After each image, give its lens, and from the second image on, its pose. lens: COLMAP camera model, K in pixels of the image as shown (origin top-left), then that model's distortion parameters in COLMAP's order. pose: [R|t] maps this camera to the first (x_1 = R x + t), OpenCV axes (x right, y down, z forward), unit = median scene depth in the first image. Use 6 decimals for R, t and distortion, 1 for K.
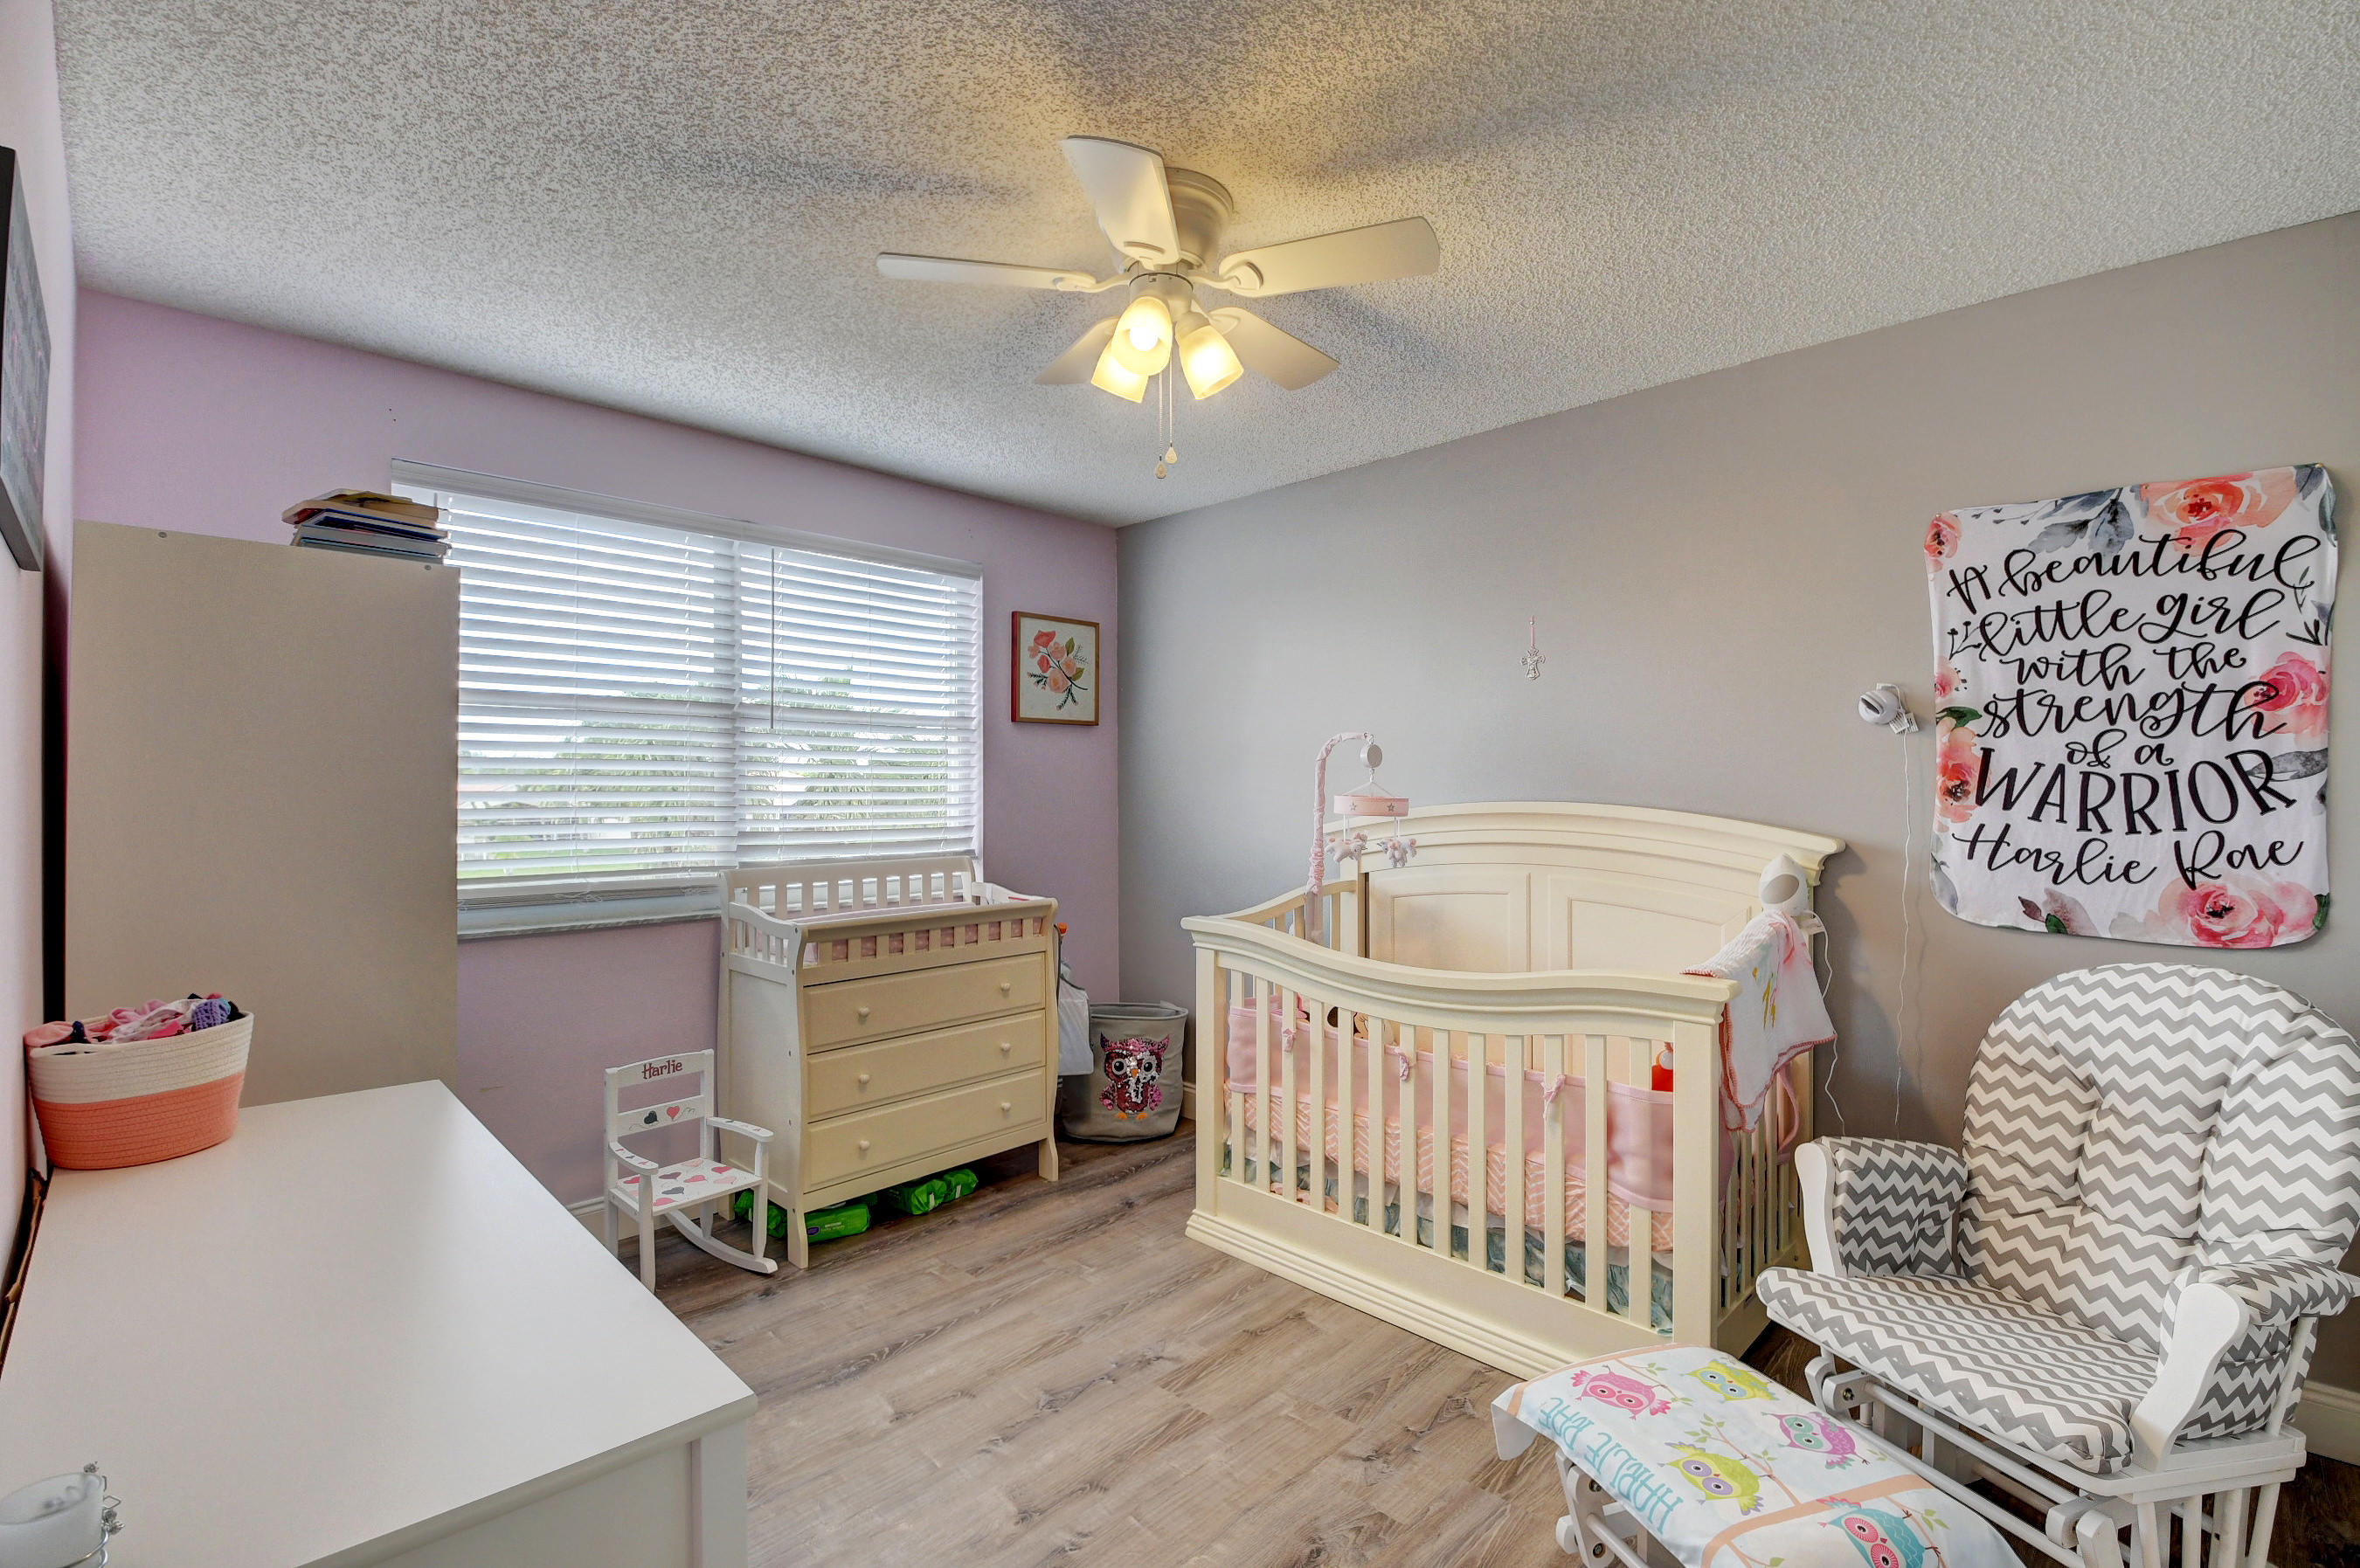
lens RADIAL K [[1040.5, 0, 1180.0], [0, 1040.5, 784.0], [0, 0, 1]] dist [0.017922, -0.027707]
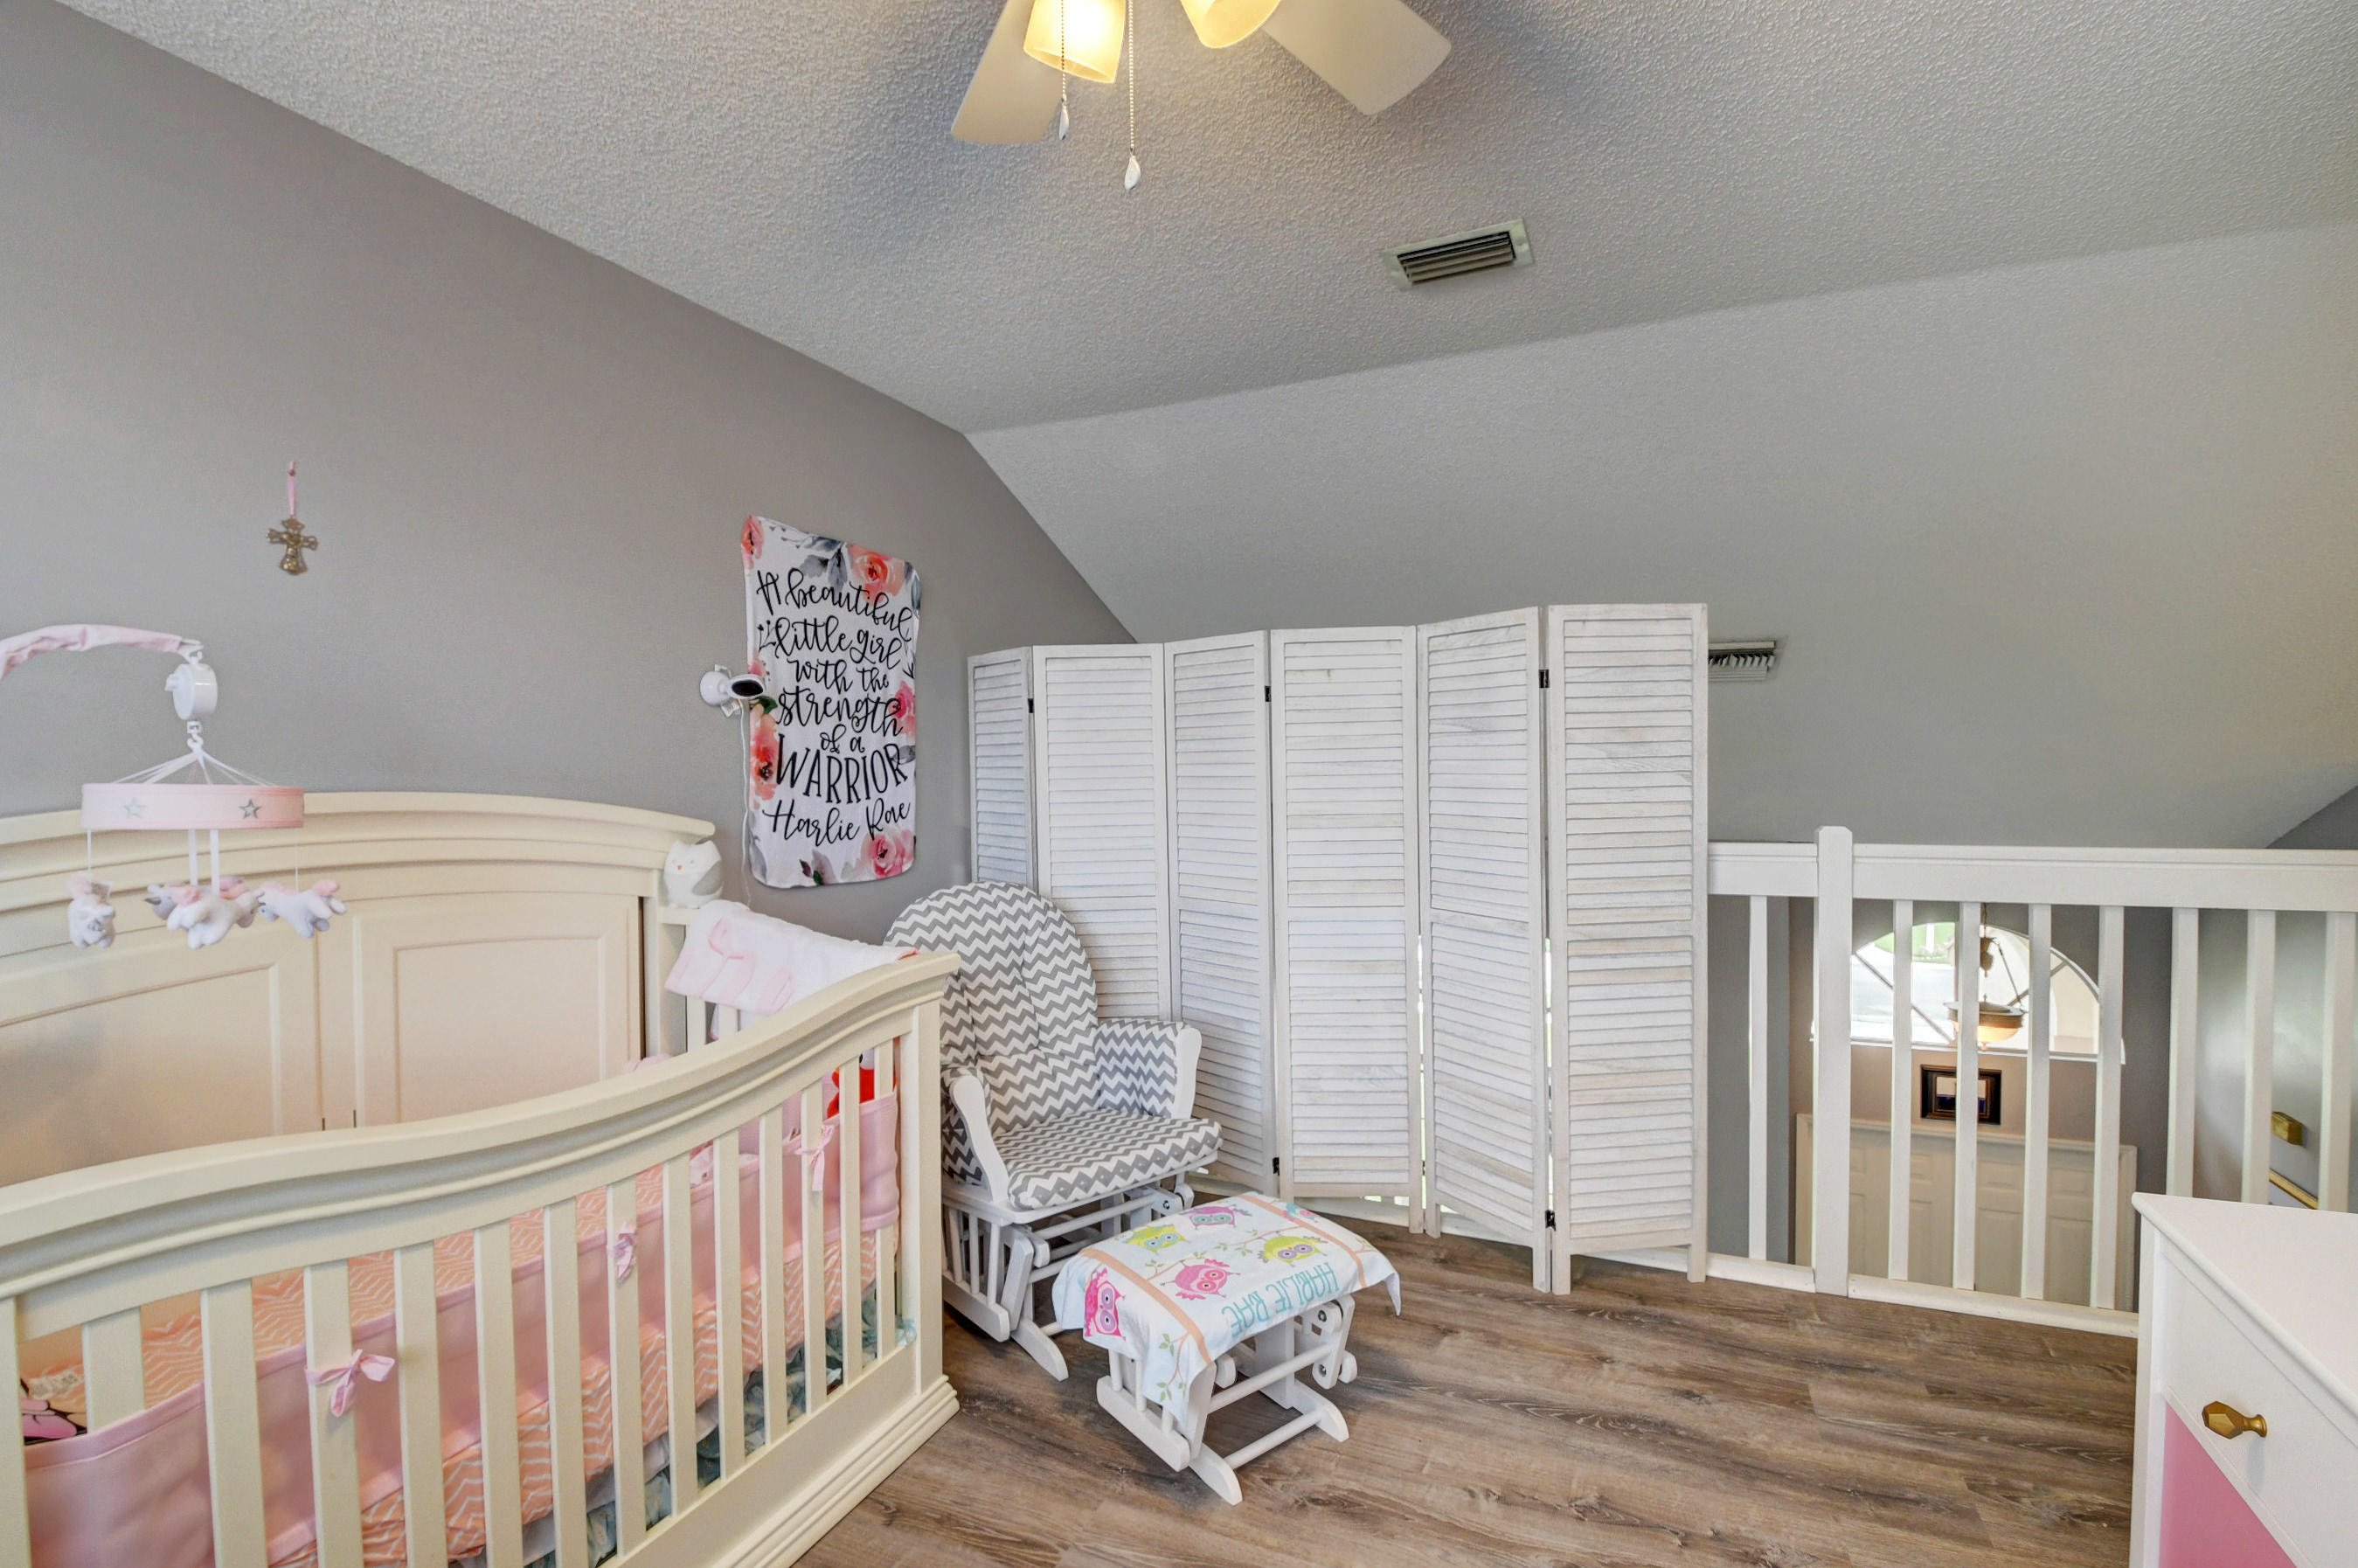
lens RADIAL K [[1039.8, 0, 1179.0], [0, 1039.8, 784.0], [0, 0, 1]] dist [0.017922, -0.027707]
pose [[-0.350490, -0.007083, 0.936540, -0.486037], [0.004827, 0.999944, 0.009369, 0.012638], [-0.936554, 0.007804, -0.350436, 1.050682]]
